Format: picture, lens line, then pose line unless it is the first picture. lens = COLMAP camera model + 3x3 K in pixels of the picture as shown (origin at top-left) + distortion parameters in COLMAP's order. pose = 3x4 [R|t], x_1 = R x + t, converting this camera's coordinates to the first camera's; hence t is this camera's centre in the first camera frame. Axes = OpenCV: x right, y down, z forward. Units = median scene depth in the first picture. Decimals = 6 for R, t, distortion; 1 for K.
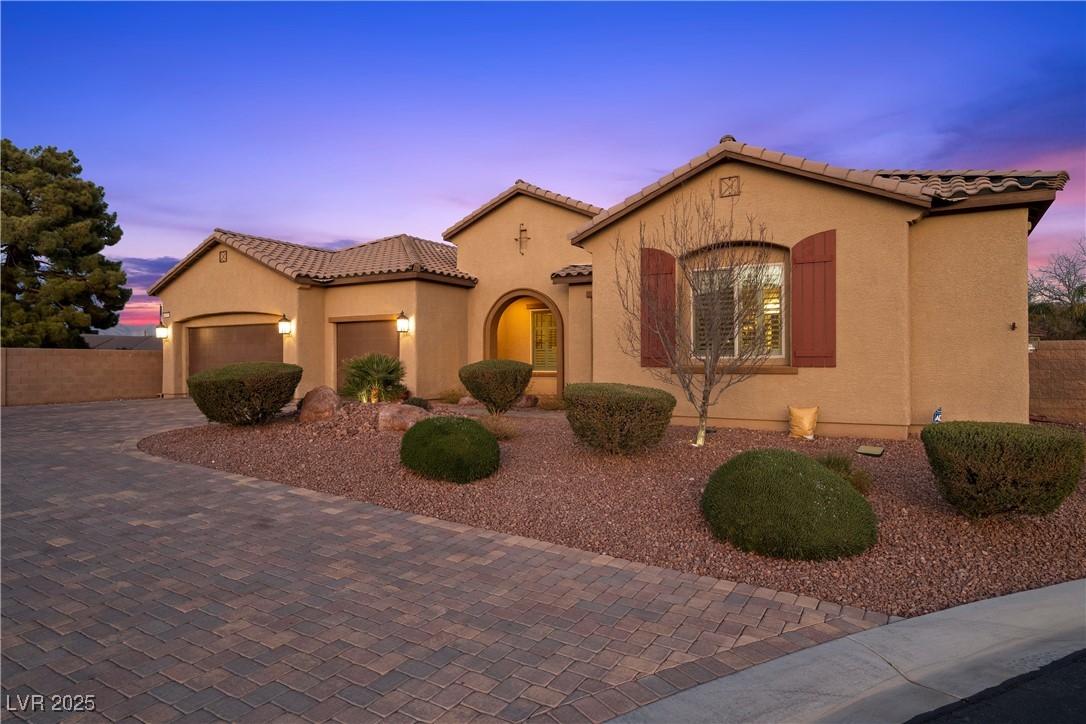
lens RADIAL K [[627.9, 0, 543.0], [0, 627.9, 362.0], [0, 0, 1]] dist [0.000447, 0.000307]
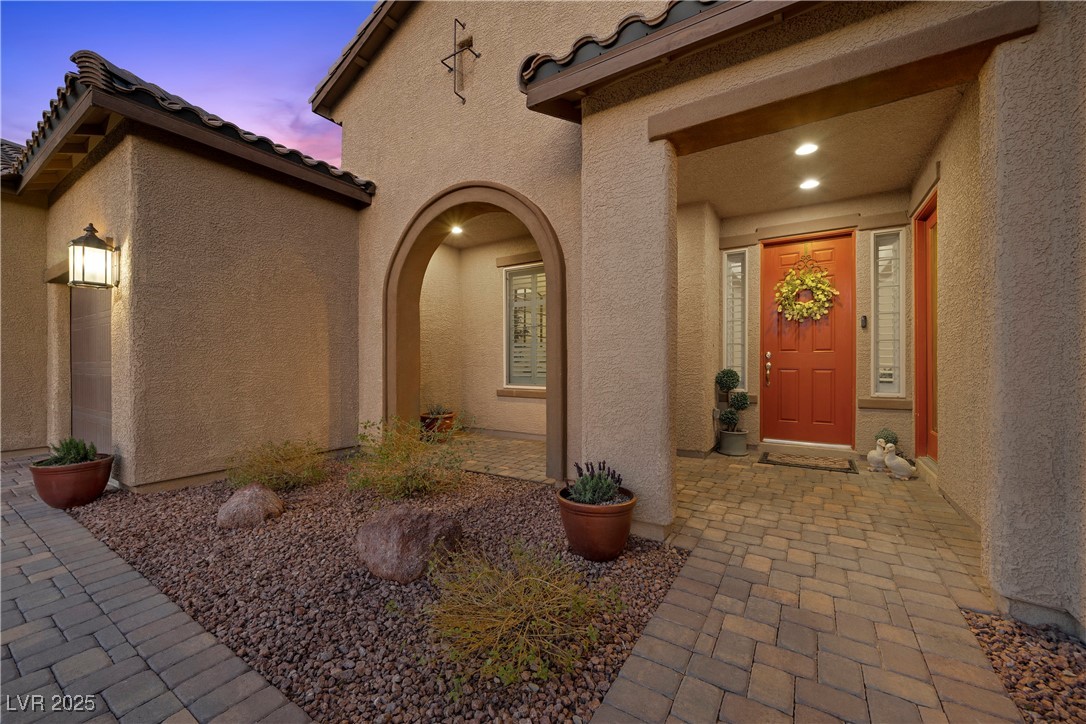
lens RADIAL K [[440.5, 0, 543.0], [0, 440.5, 362.0], [0, 0, 1]] dist [-0.000669, -0.000082]
pose [[0.999436, -0.000873, -0.033571, 0.026069], [0.000514, 0.999943, -0.010679, -0.003508], [0.033578, 0.010656, 0.999379, 0.708942]]
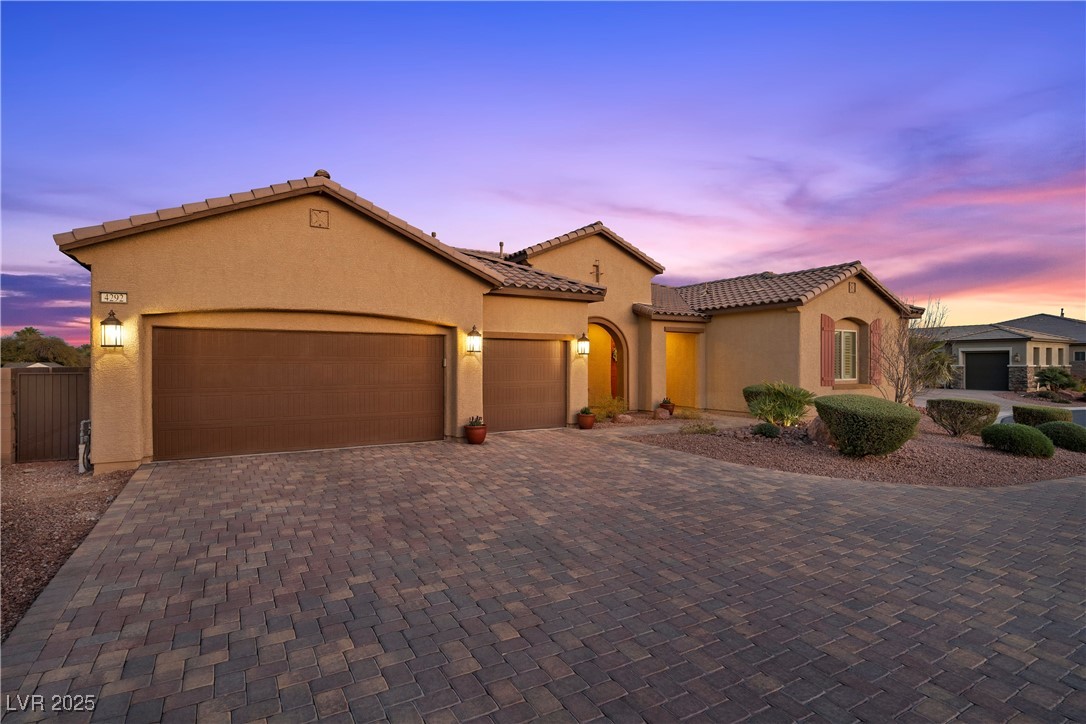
lens RADIAL K [[562.3, 0, 543.0], [0, 562.3, 362.0], [0, 0, 1]] dist [-0.000966, -0.000269]
pose [[0.477152, 0.011396, 0.878747, -0.942810], [0.006994, 0.999835, -0.016765, -0.018663], [-0.878793, 0.014146, 0.476993, 0.583479]]
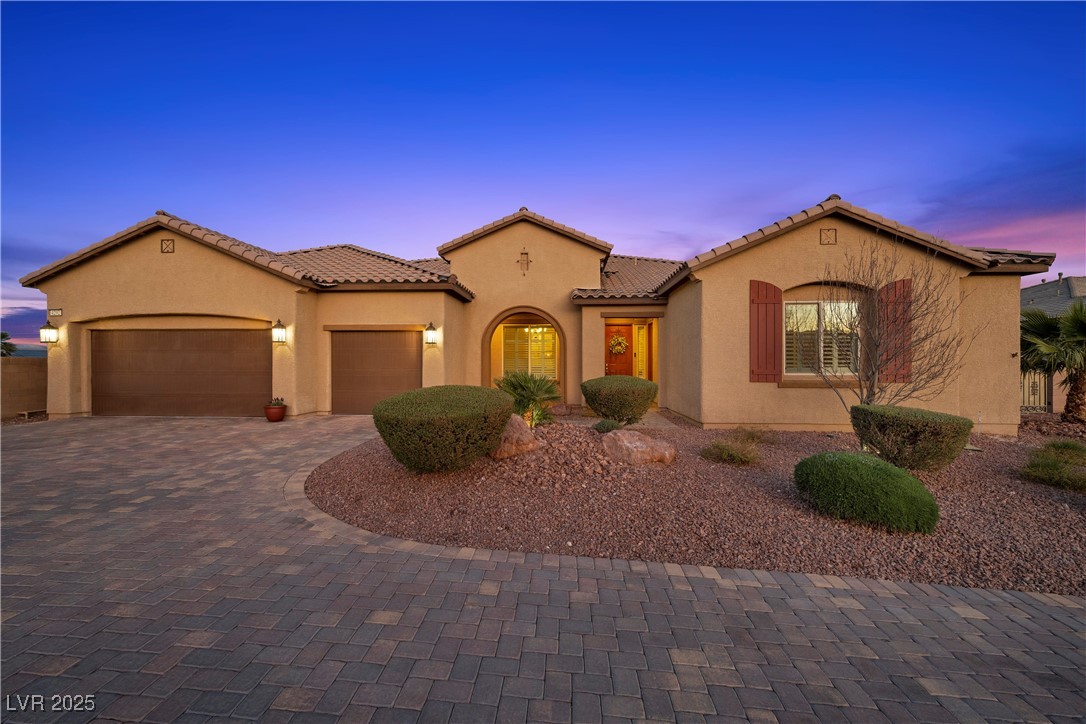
lens RADIAL K [[449.9, 0, 543.0], [0, 449.9, 362.0], [0, 0, 1]] dist [-0.003983, -0.000379]
pose [[0.895922, 0.002123, 0.444207, -0.348808], [-0.002598, 0.999997, 0.000462, -0.017615], [-0.444205, -0.001568, 0.895924, 0.265376]]
